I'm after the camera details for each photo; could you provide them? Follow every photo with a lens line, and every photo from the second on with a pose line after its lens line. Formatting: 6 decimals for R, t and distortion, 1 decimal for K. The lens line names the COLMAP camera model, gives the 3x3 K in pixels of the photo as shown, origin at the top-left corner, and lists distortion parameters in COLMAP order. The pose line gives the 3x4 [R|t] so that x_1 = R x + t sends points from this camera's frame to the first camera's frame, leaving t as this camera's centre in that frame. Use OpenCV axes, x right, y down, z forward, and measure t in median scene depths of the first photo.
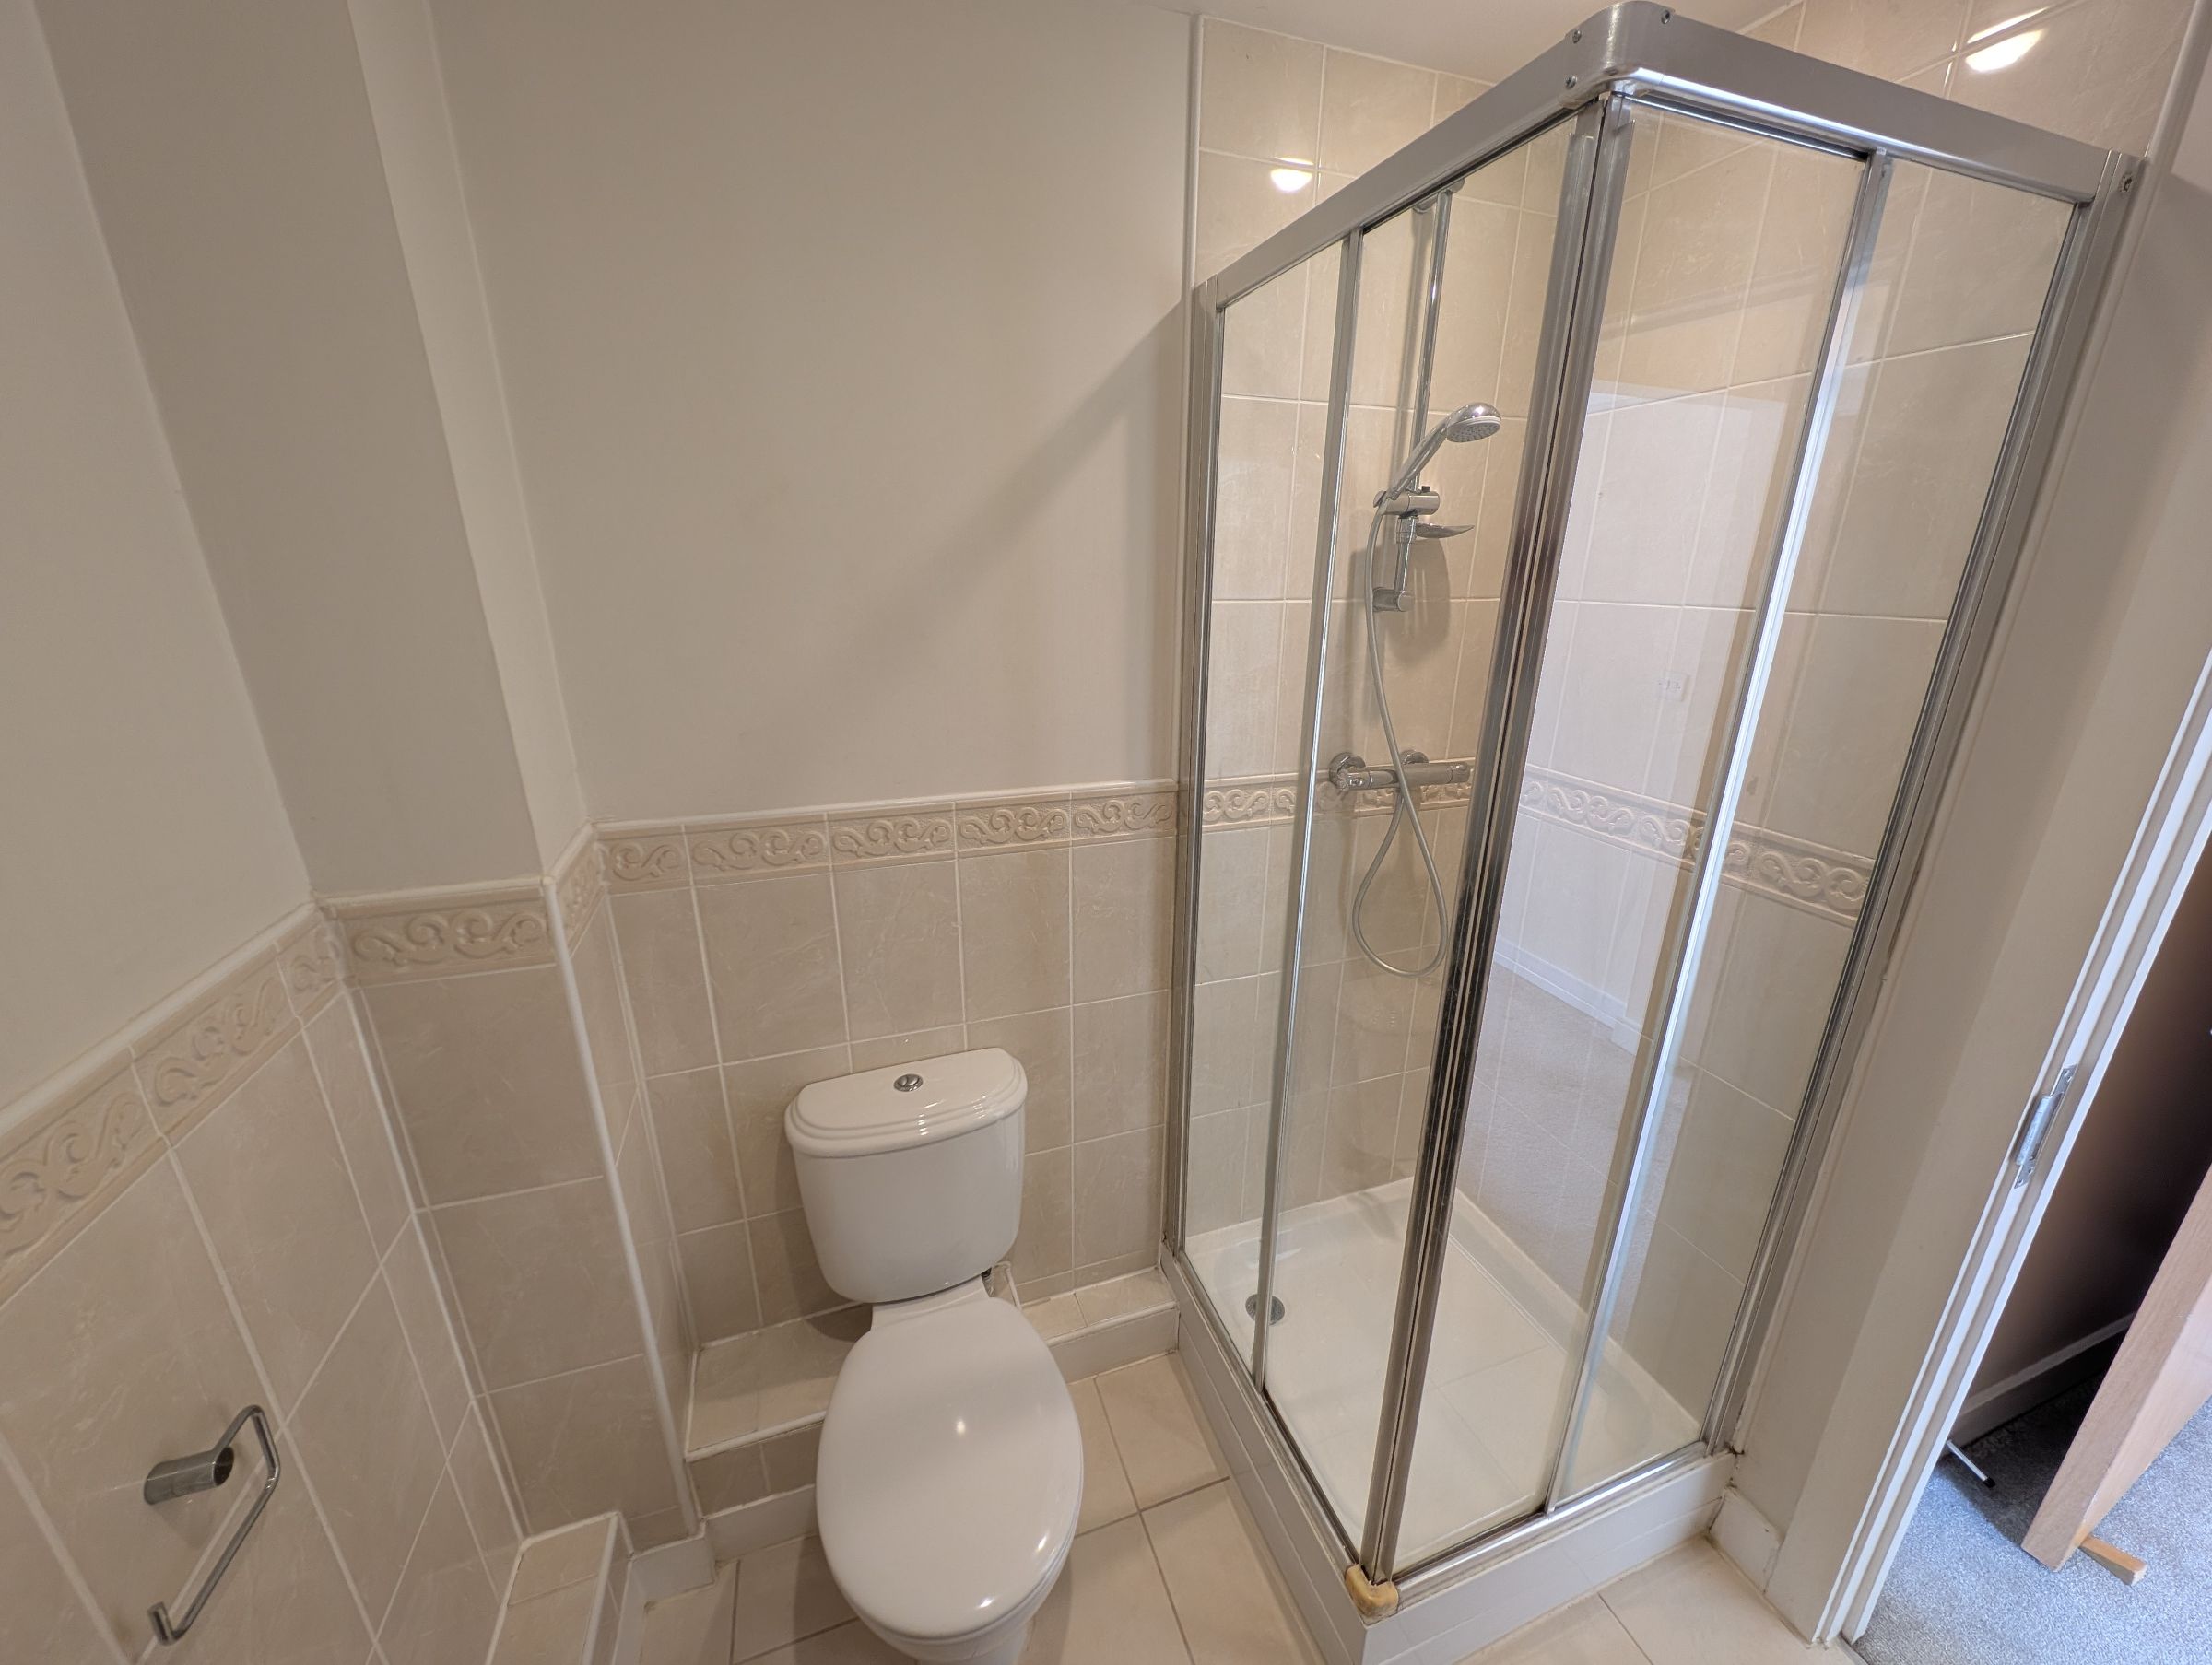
lens RADIAL K [[829.4, 0, 1108.2], [0, 829.4, 836.0], [0, 0, 1]] dist [0.004014, -0.002215]
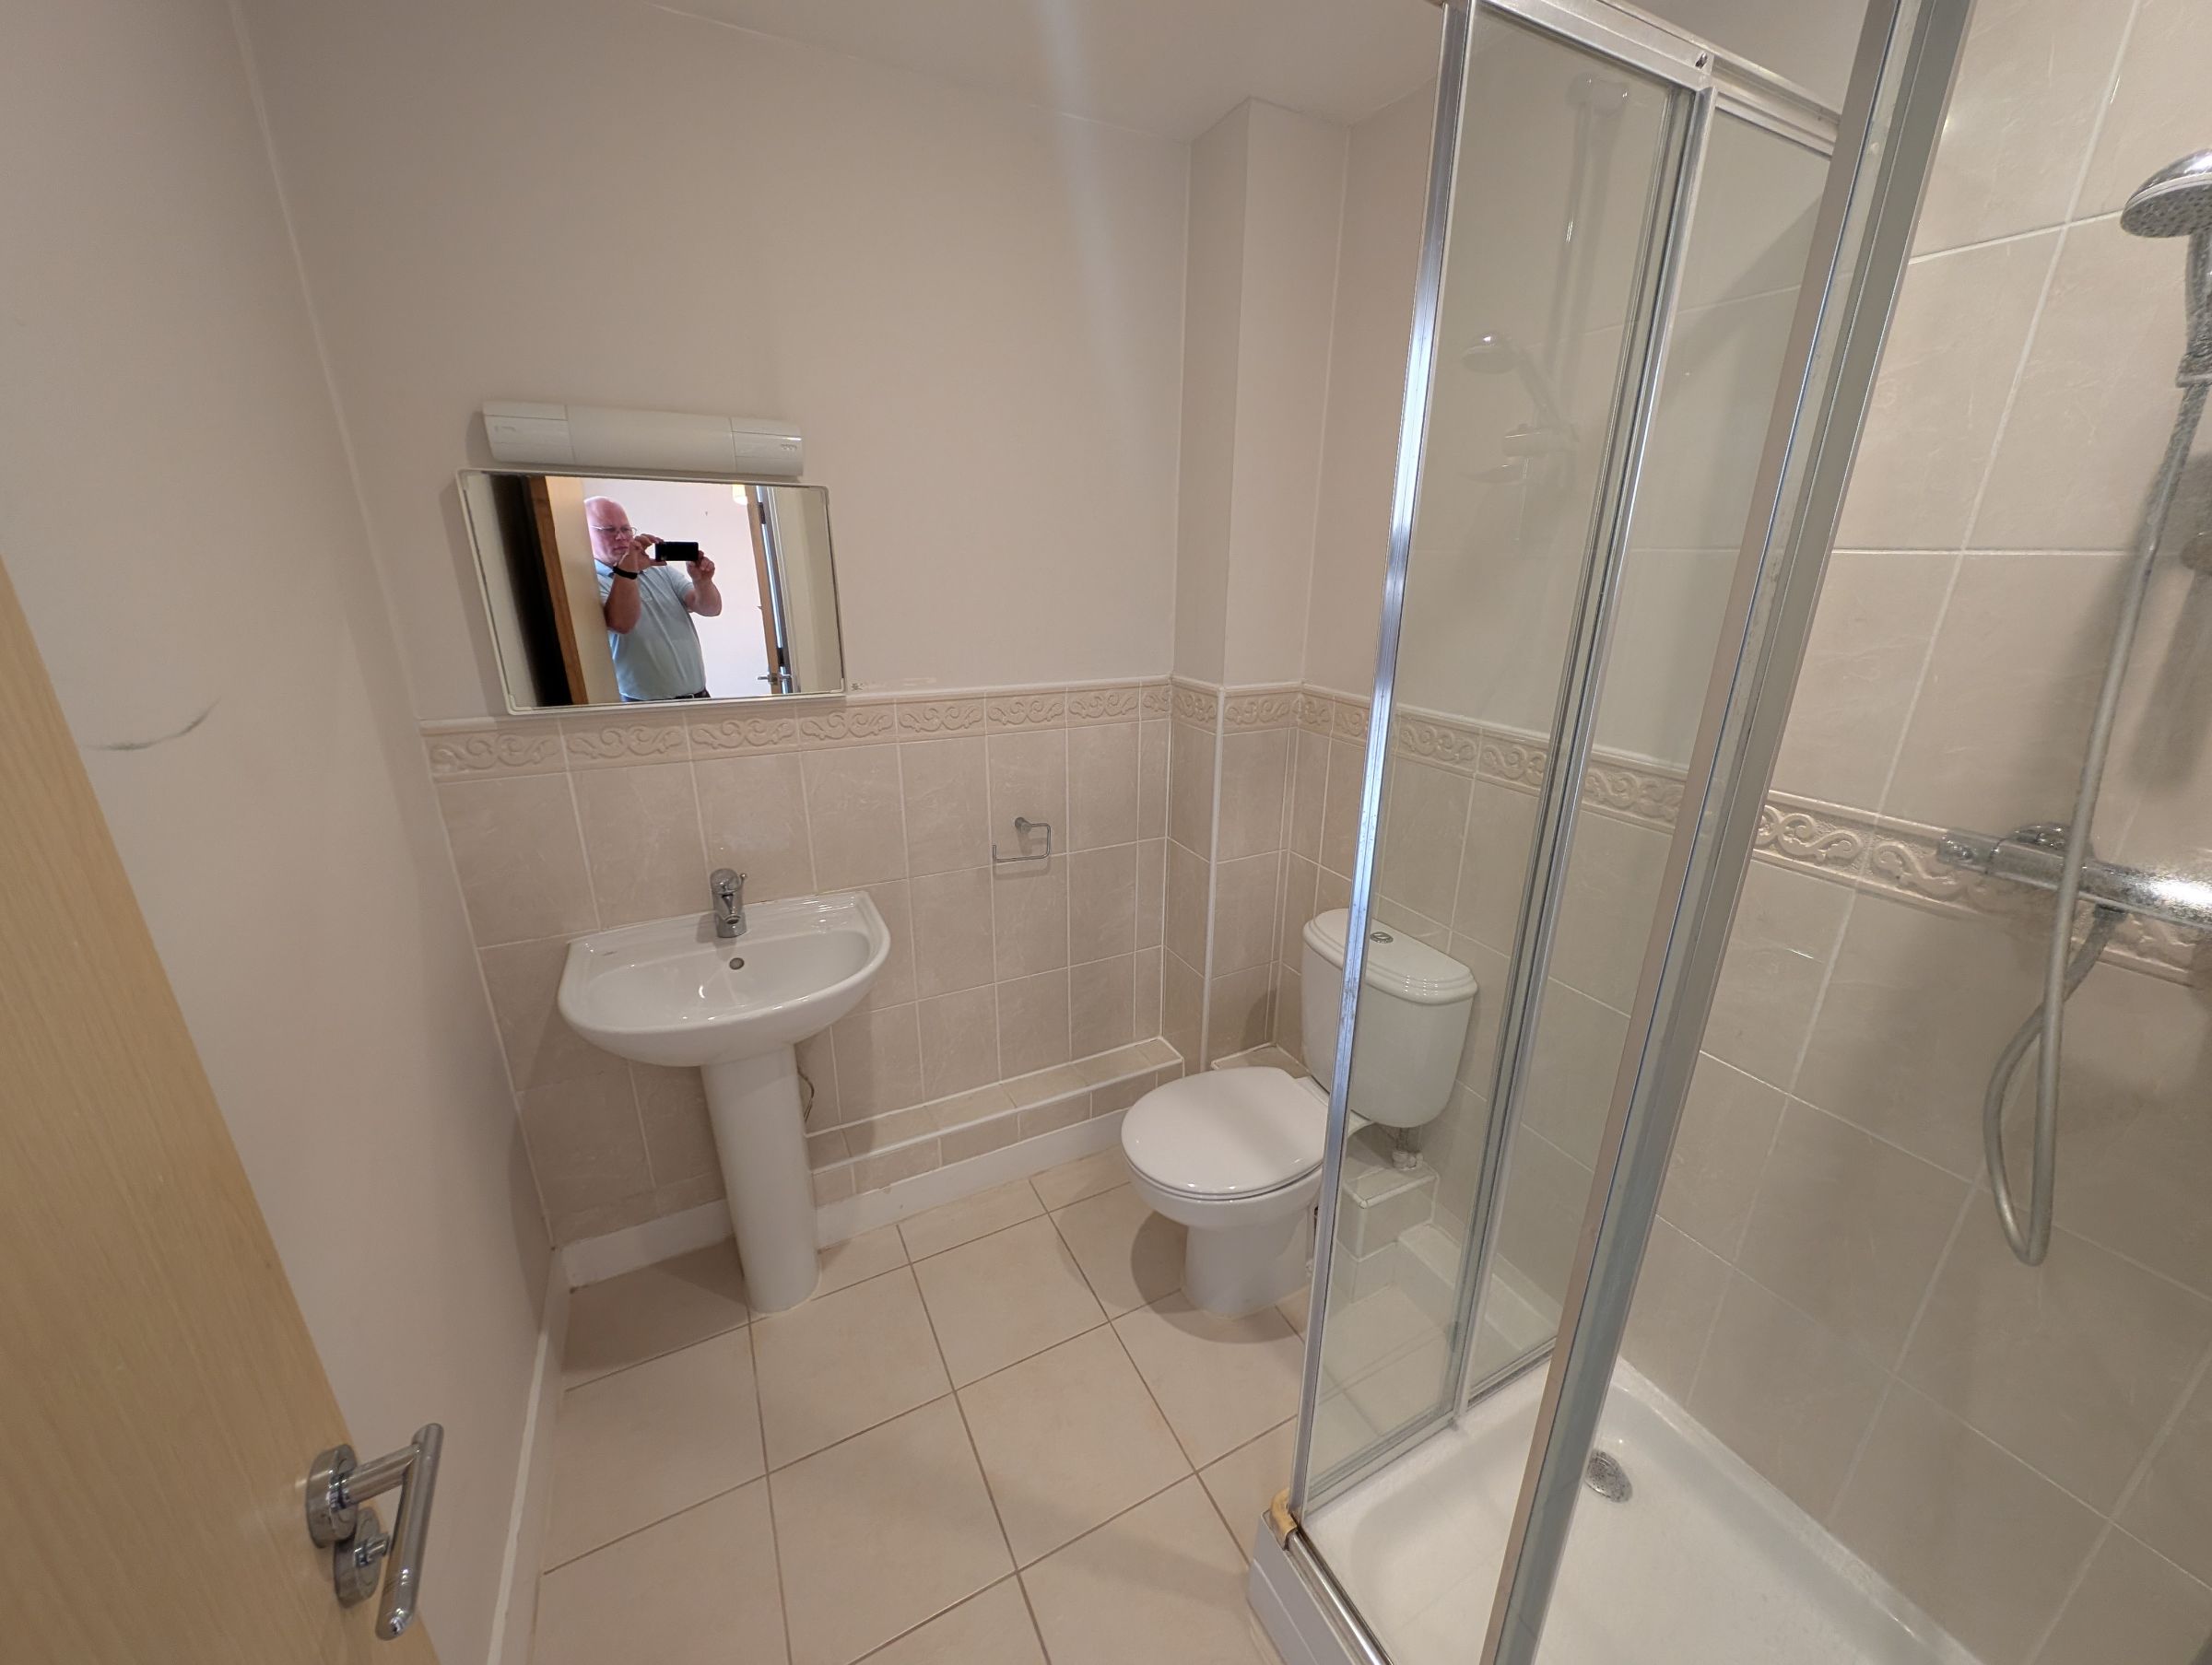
lens RADIAL K [[829.4, 0, 1103.9], [0, 829.4, 825.8], [0, 0, 1]] dist [0.004014, -0.002215]
pose [[0.136195, 0.308586, -0.941395, 0.946035], [-0.320441, 0.912890, 0.252883, -0.043661], [0.937426, 0.267220, 0.223215, 0.319624]]
